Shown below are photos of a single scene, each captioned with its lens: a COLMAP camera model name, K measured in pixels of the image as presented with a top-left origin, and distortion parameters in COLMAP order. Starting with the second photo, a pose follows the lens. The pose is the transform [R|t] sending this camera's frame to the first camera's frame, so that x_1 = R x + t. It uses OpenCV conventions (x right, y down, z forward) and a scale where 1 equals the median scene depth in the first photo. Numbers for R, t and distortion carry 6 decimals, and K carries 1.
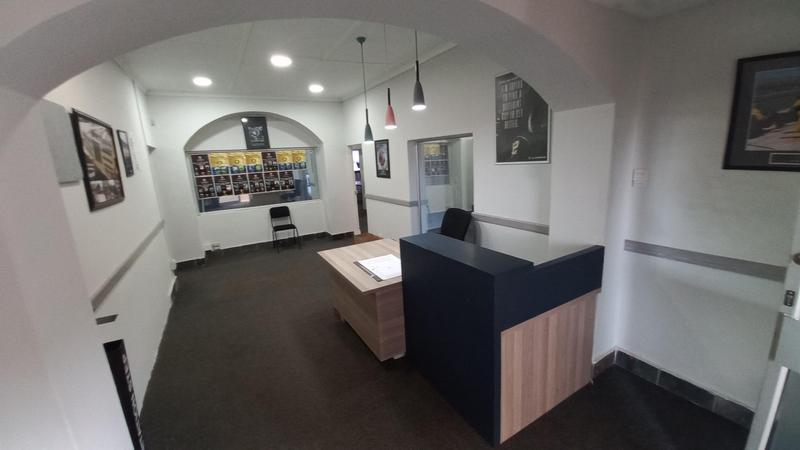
lens RADIAL K [[319.1, 0, 402.2], [0, 319.1, 223.8], [0, 0, 1]] dist [0.000407, -0.000258]
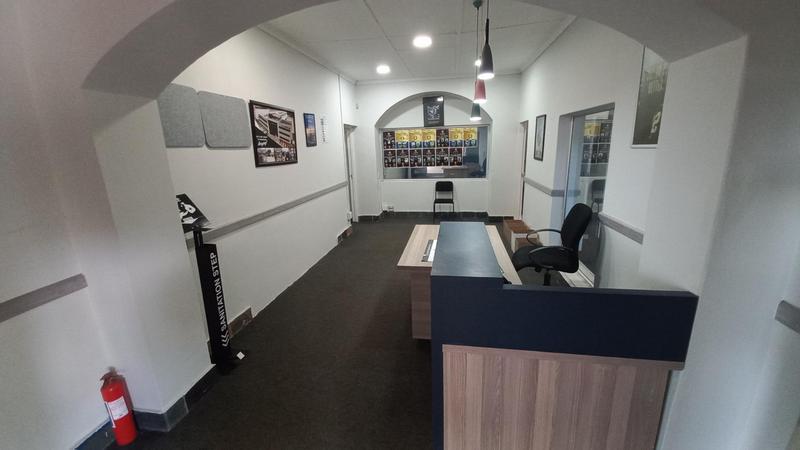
lens RADIAL K [[319.1, 0, 399.8], [0, 319.1, 224.3], [0, 0, 1]] dist [0.000407, -0.000258]
pose [[0.763422, 0.185955, -0.618553, 0.210579], [-0.144158, 0.982558, 0.117465, -0.017569], [0.629607, -0.000506, 0.776914, 0.082146]]
